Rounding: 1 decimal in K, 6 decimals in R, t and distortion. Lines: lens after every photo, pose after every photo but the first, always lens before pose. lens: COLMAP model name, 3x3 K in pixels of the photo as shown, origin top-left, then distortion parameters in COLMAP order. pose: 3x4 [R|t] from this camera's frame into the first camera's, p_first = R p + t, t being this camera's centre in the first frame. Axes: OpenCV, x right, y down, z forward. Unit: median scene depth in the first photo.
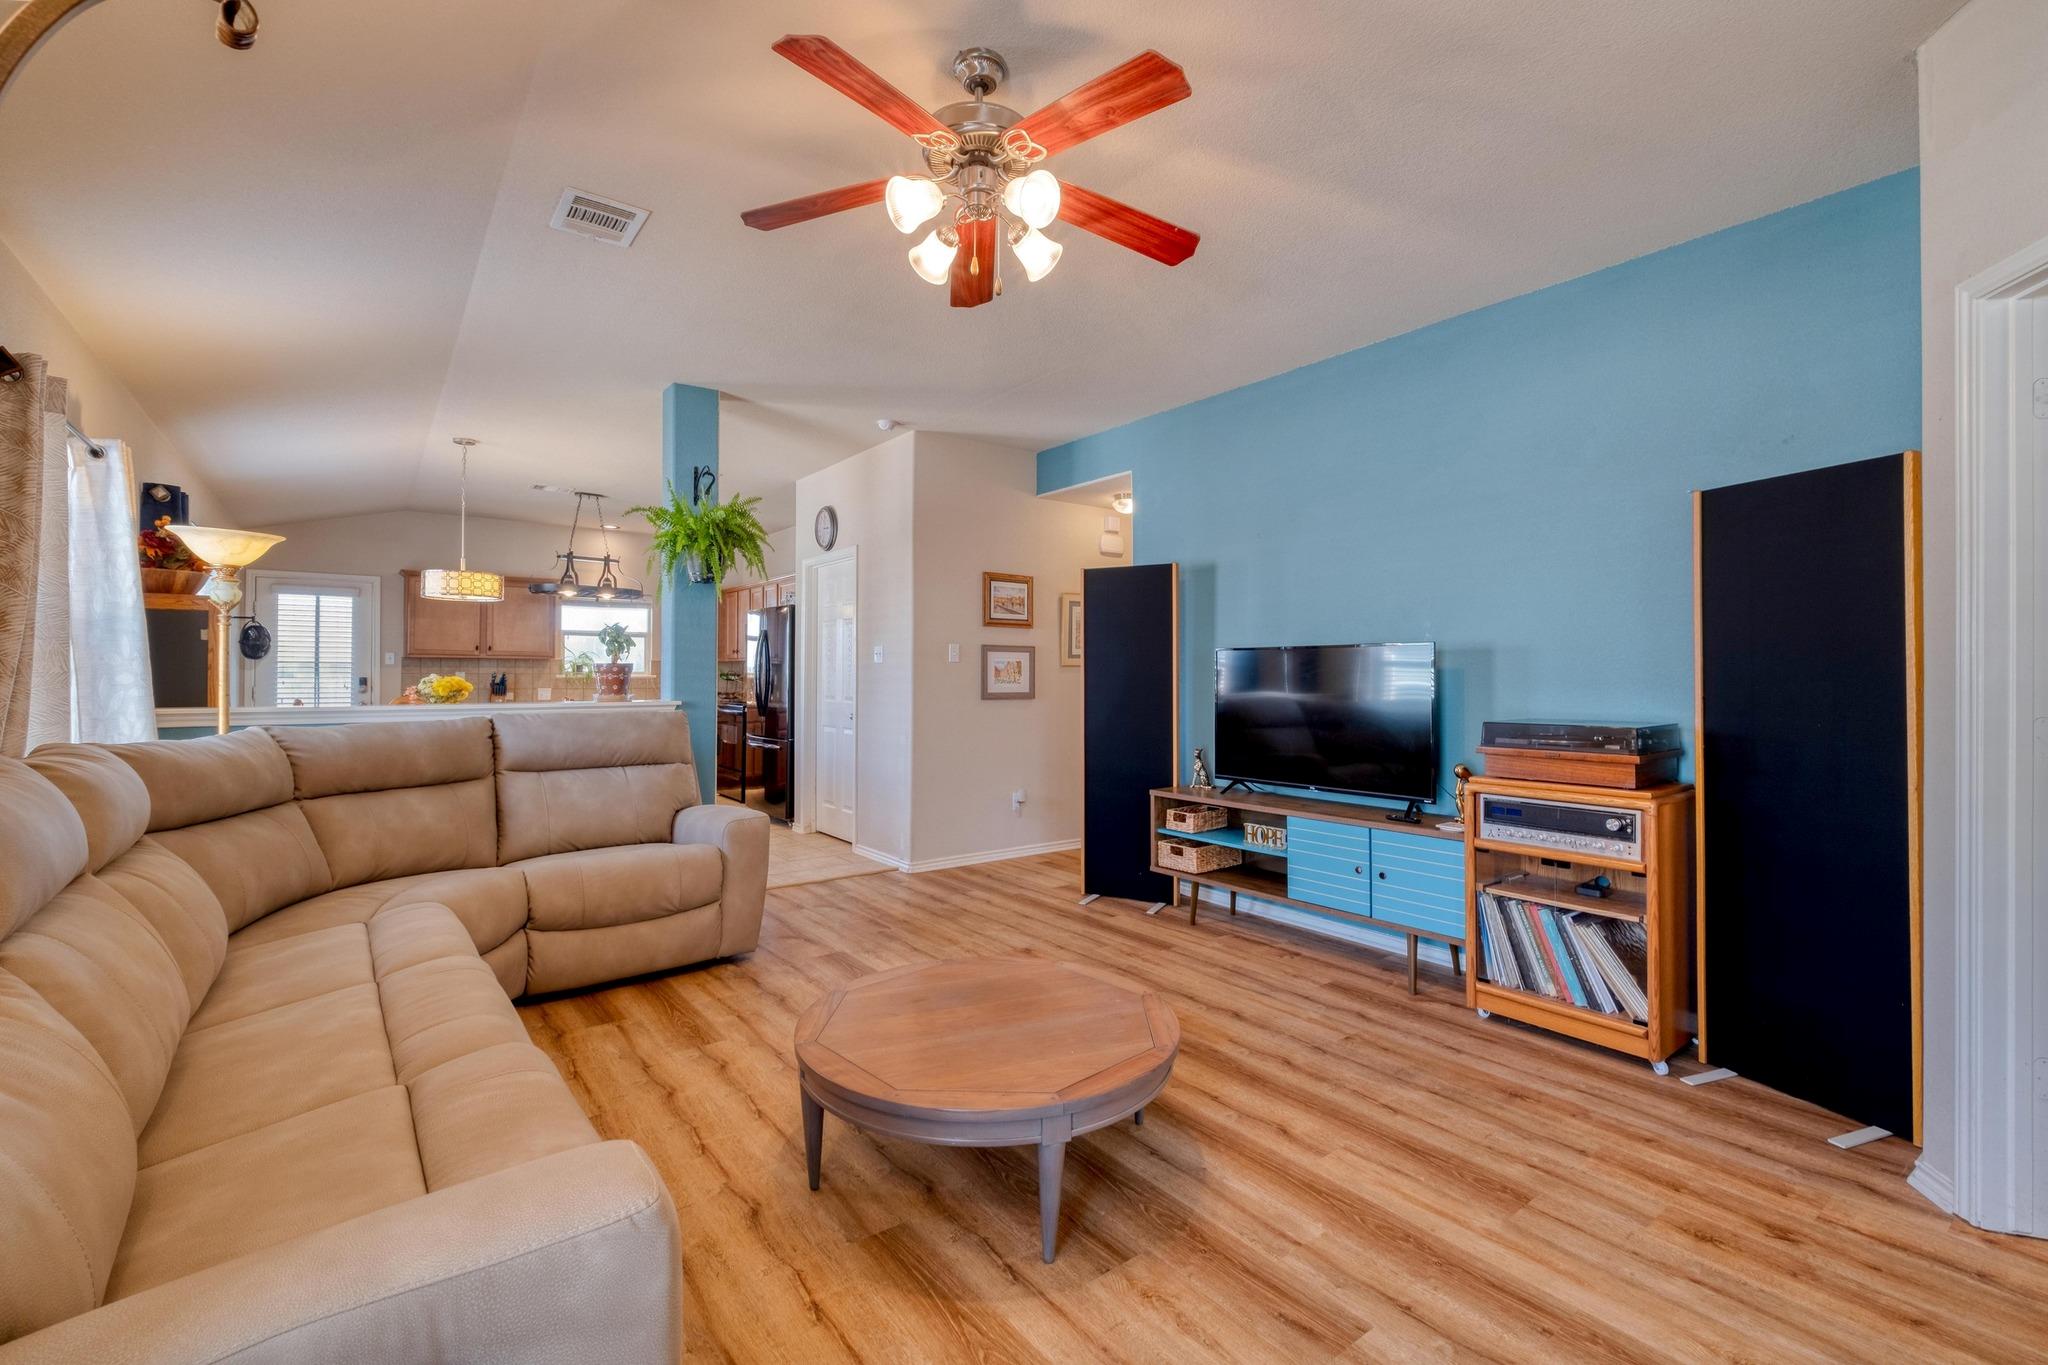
lens RADIAL K [[885.1, 0, 1031.8], [0, 885.1, 667.3], [0, 0, 1]] dist [0.000851, -0.000252]
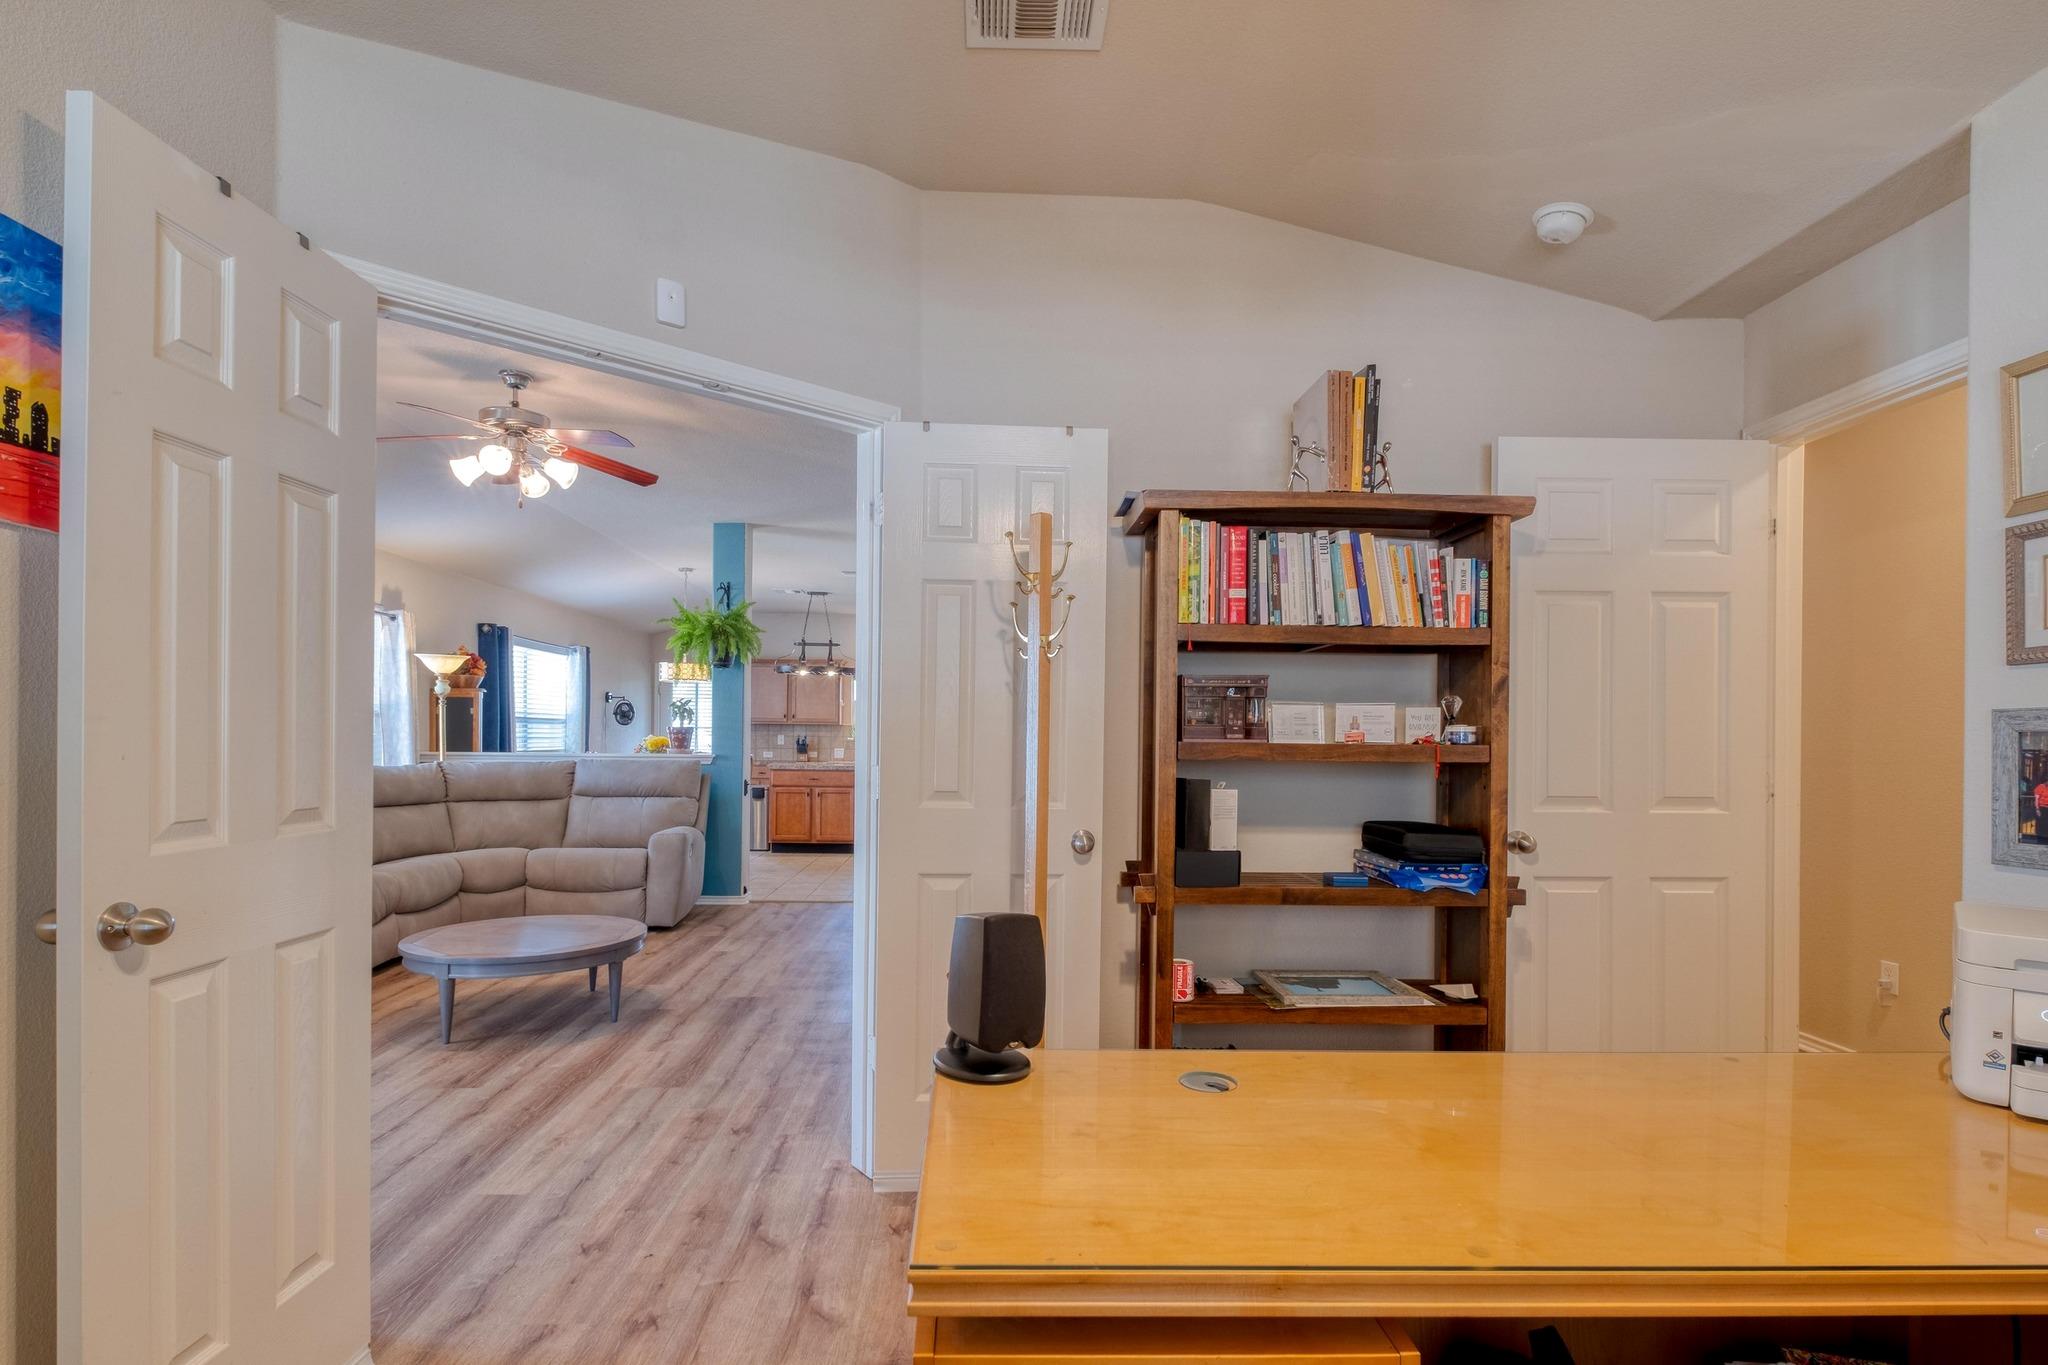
lens RADIAL K [[1022.3, 0, 1017.4], [0, 1022.3, 739.8], [0, 0, 1]] dist [0.001514, 0.000147]
pose [[0.817668, 0.005121, -0.575667, 1.308361], [-0.002016, 0.999980, 0.006031, 0.007526], [0.575686, -0.003771, 0.817662, -0.041482]]
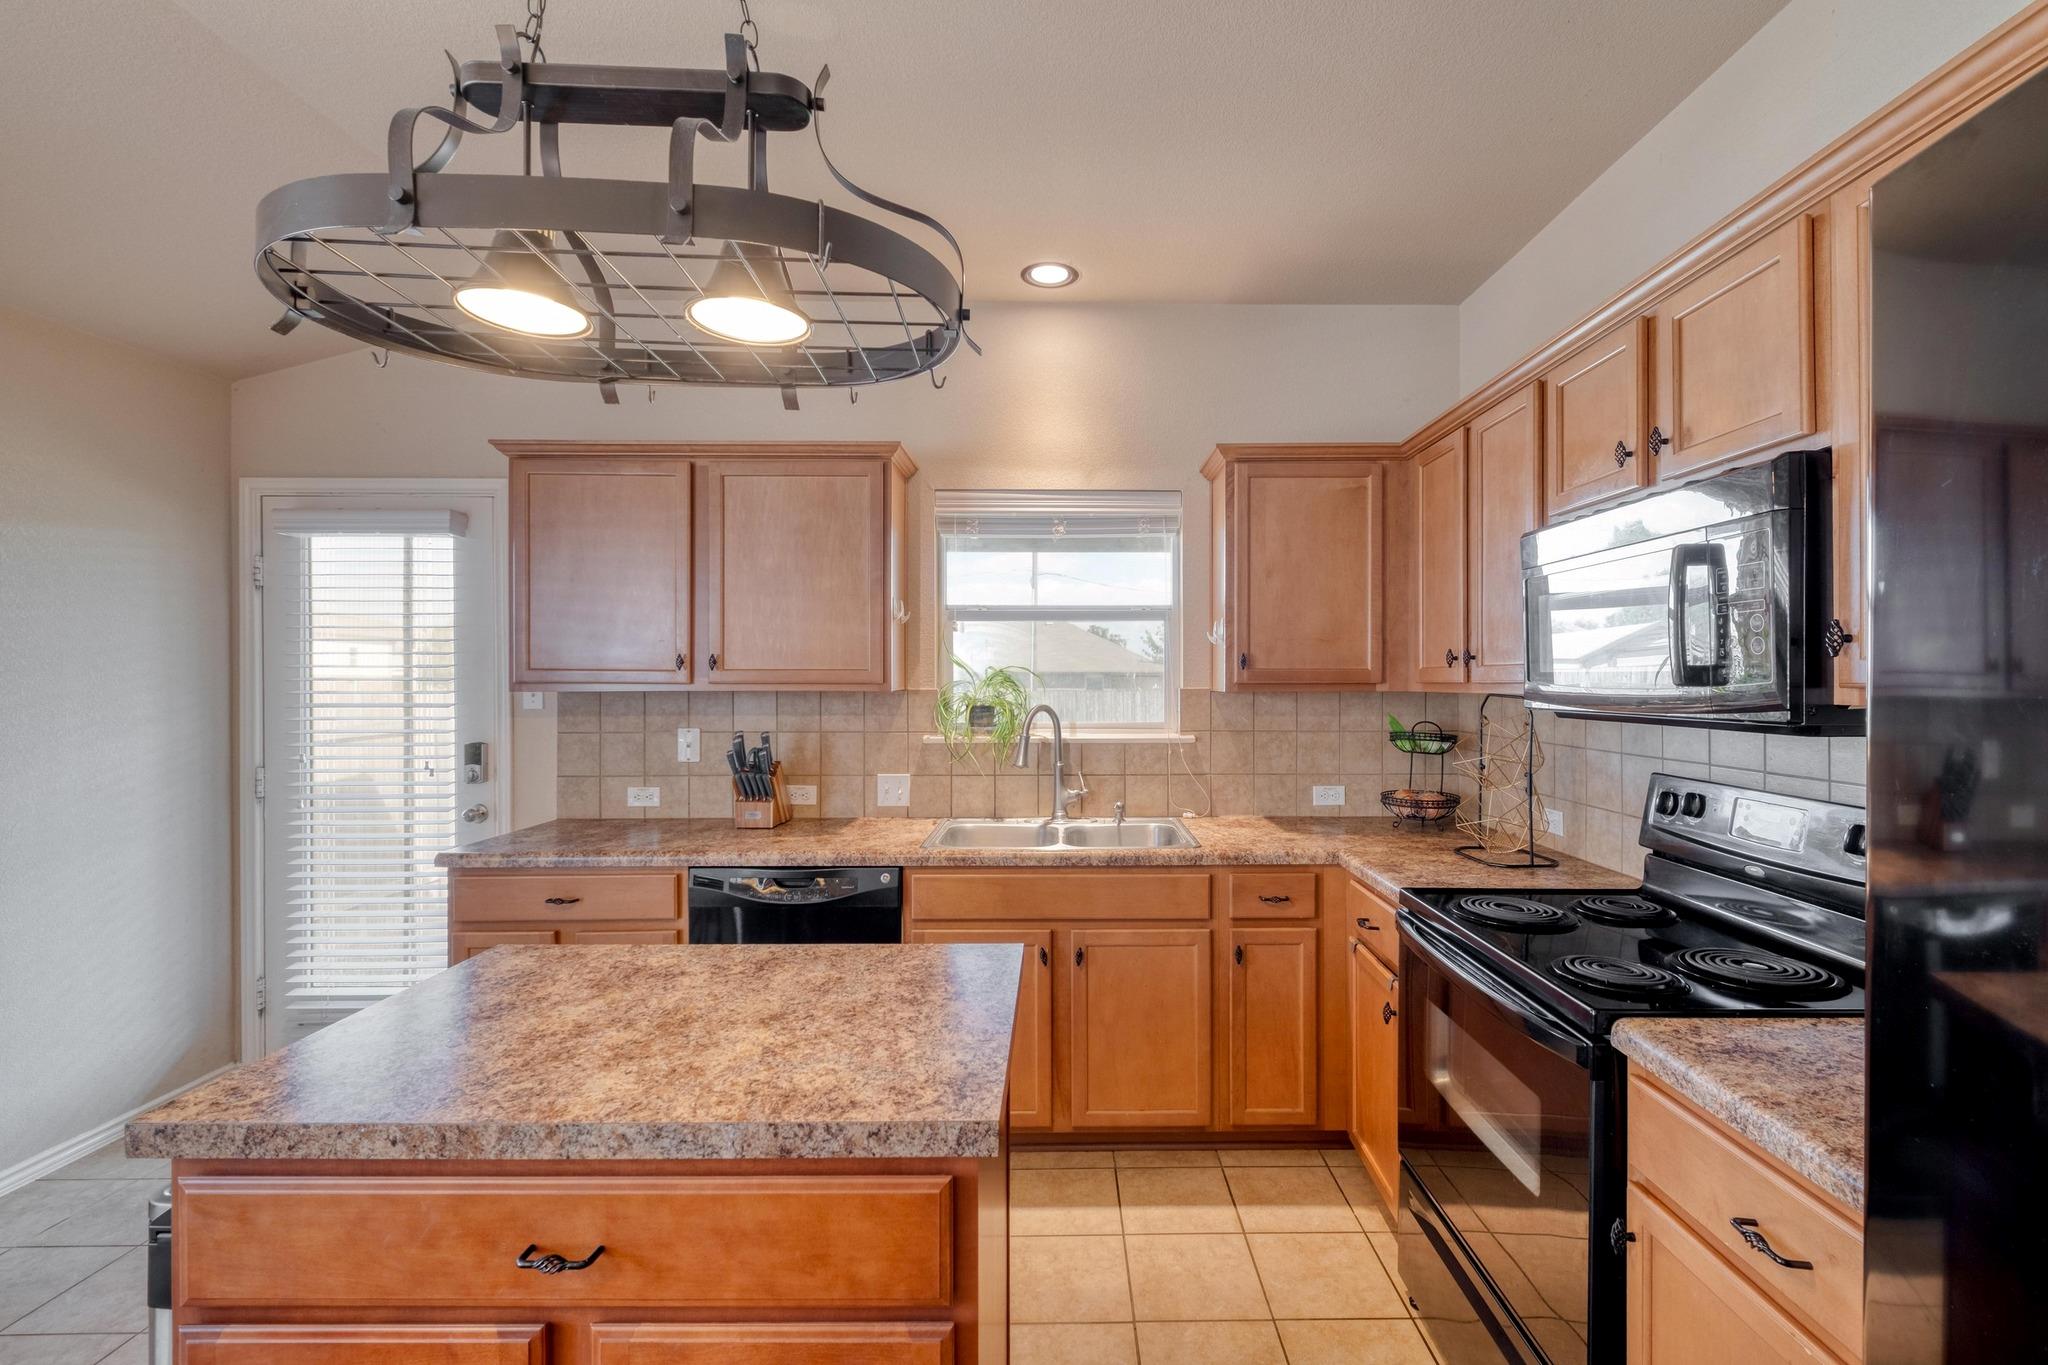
lens RADIAL K [[895.6, 0, 1069.2], [0, 895.6, 678.7], [0, 0, 1]] dist [0.001943, 0.000067]
pose [[0.802198, -0.002578, -0.597053, -0.804942], [0.008313, 0.999942, 0.006851, -0.042279], [0.597001, -0.010459, 0.802173, 2.136490]]
